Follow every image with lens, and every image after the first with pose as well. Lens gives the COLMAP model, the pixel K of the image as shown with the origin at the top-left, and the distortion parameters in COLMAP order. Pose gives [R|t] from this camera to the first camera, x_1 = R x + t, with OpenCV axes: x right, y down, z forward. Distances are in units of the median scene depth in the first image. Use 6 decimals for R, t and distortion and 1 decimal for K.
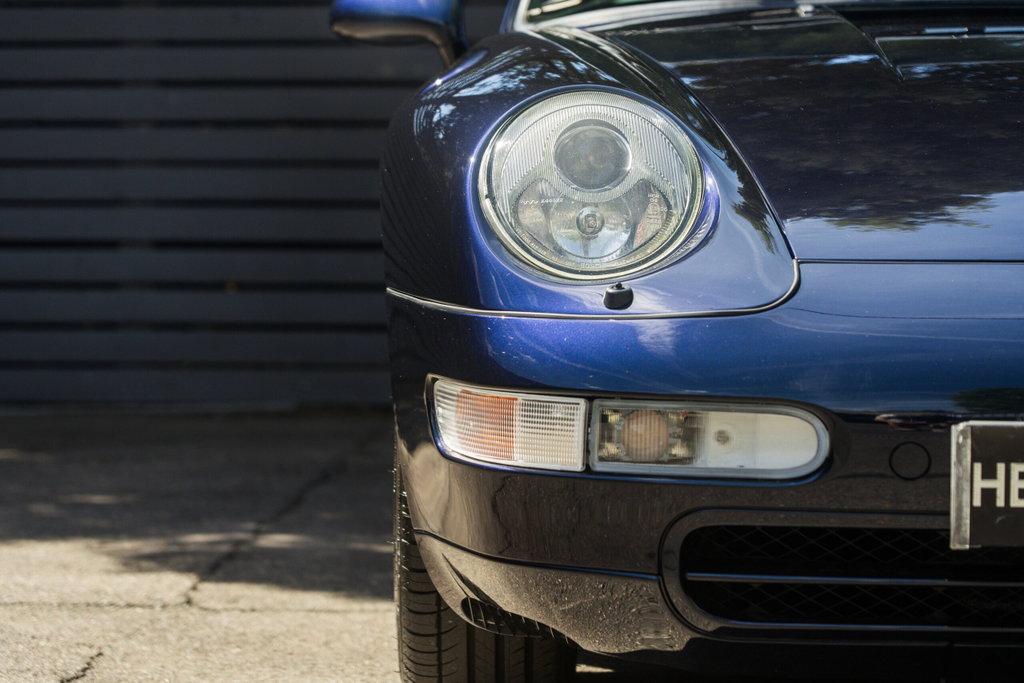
lens RADIAL K [[3107.4, 0, 511.7], [0, 3107.4, 341.9], [0, 0, 1]] dist [0.097692, 0.000000]
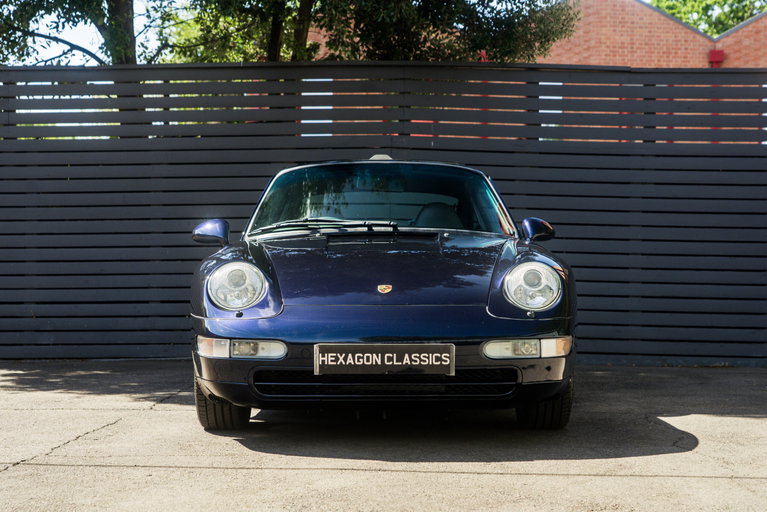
lens RADIAL K [[1261.9, 0, 383.7], [0, 1261.9, 260.0], [0, 0, 1]] dist [-0.037434, 0.000000]
pose [[0.999126, -0.005900, 0.041370, 0.153391], [0.008516, 0.997955, -0.063351, 0.020211], [-0.040911, 0.063648, 0.997134, -0.629202]]
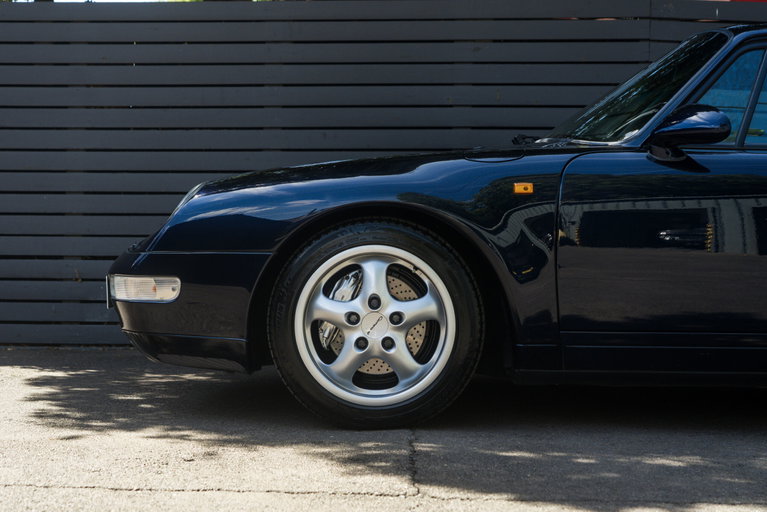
lens RADIAL K [[1213.4, 0, 383.2], [0, 1213.4, 253.9], [0, 0, 1]] dist [-0.016019, 0.000000]
pose [[0.999415, 0.006701, 0.033538, -0.191927], [-0.004939, 0.998616, -0.052353, 0.013118], [-0.033842, 0.052156, 0.998065, 0.682944]]
